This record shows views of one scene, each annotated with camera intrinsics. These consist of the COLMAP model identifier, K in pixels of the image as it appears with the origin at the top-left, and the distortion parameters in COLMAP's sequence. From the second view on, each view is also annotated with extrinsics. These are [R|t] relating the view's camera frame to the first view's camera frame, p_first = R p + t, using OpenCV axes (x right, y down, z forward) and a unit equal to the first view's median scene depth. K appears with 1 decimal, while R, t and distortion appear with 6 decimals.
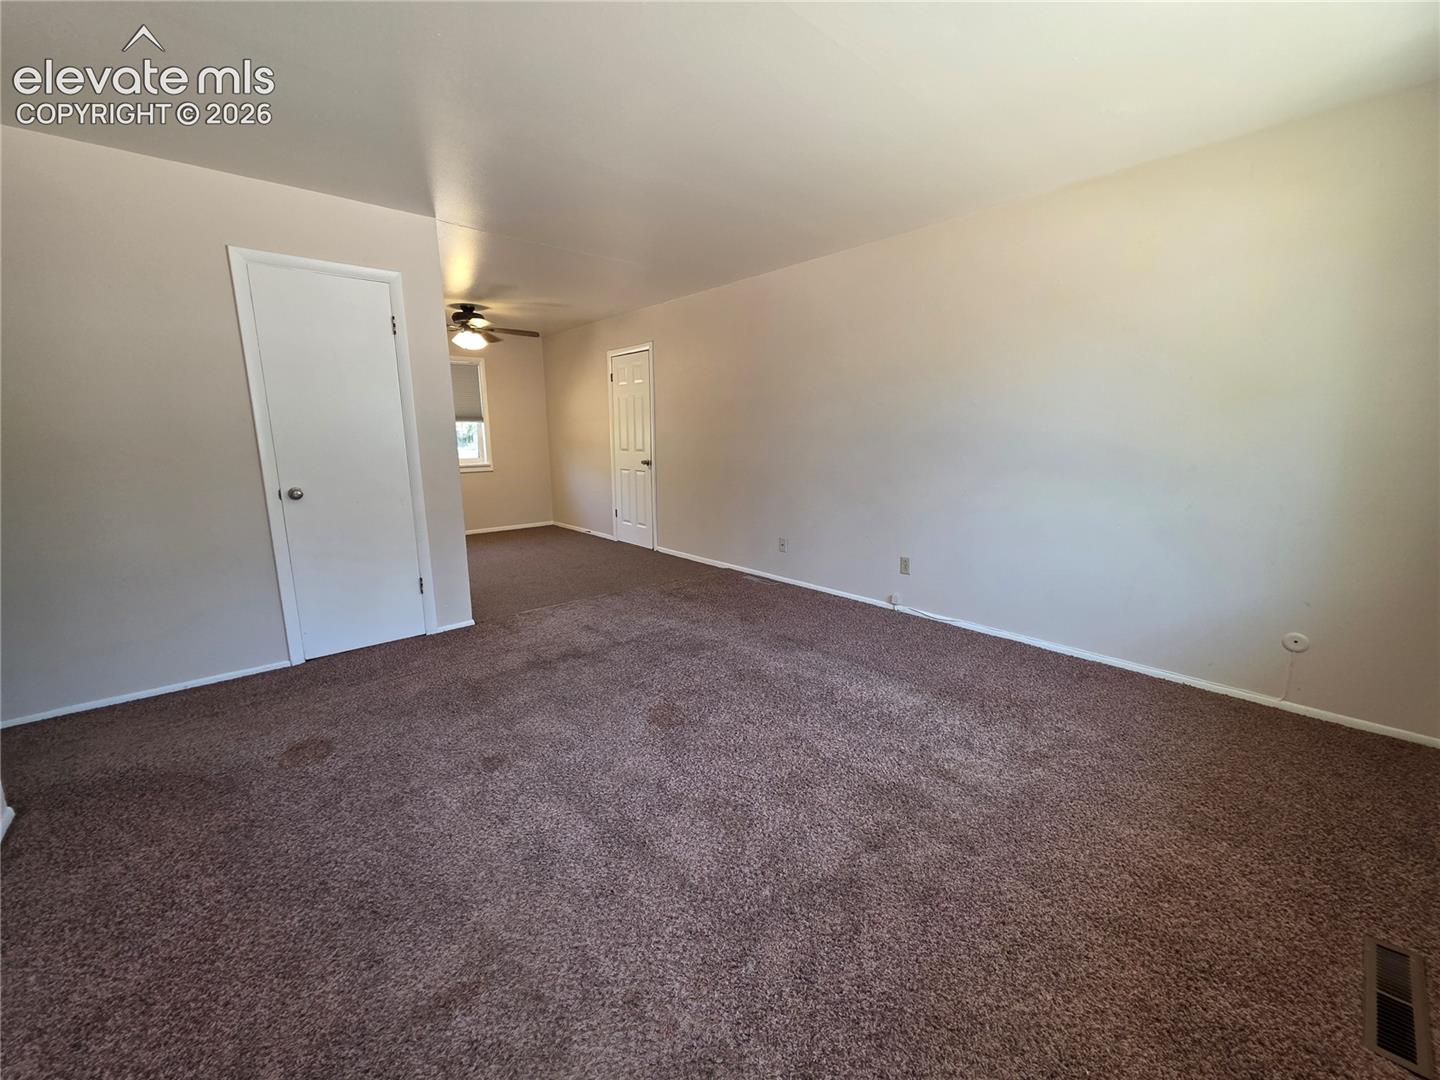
lens RADIAL K [[579.5, 0, 714.3], [0, 579.5, 539.8], [0, 0, 1]] dist [0.001227, 0.000126]
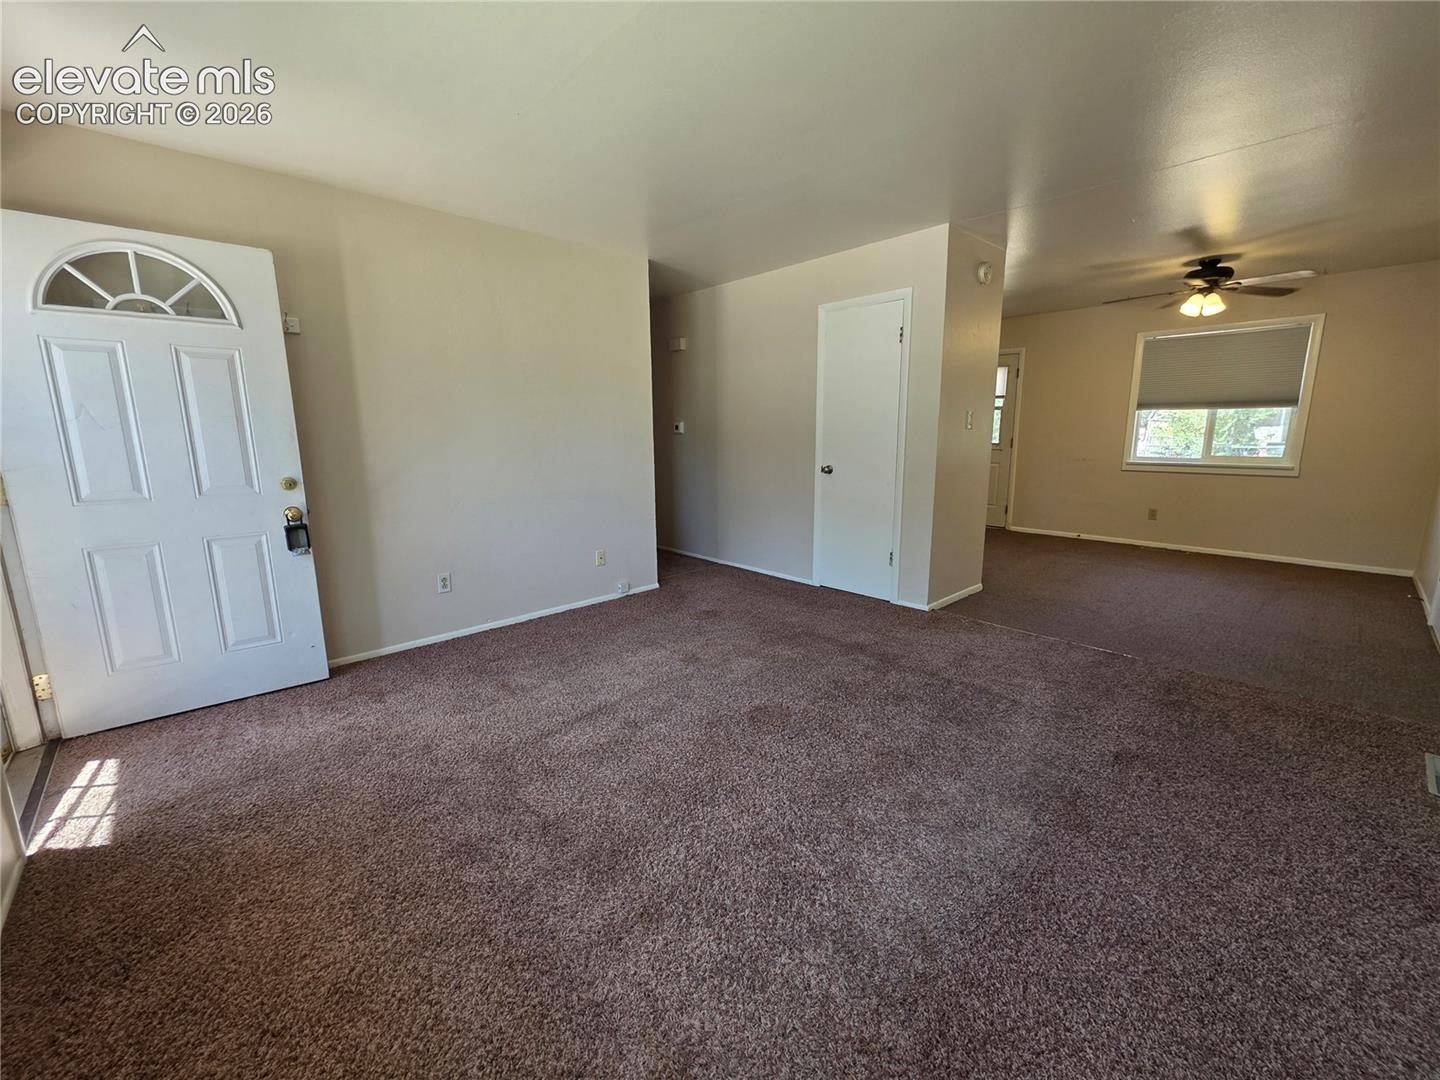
lens RADIAL K [[583.0, 0, 715.8], [0, 583.0, 532.3], [0, 0, 1]] dist [-0.000282, -0.000111]
pose [[0.027171, 0.185524, -0.982264, 0.697617], [-0.172258, 0.968796, 0.178215, -0.135090], [0.984677, 0.164361, 0.058281, 0.654532]]
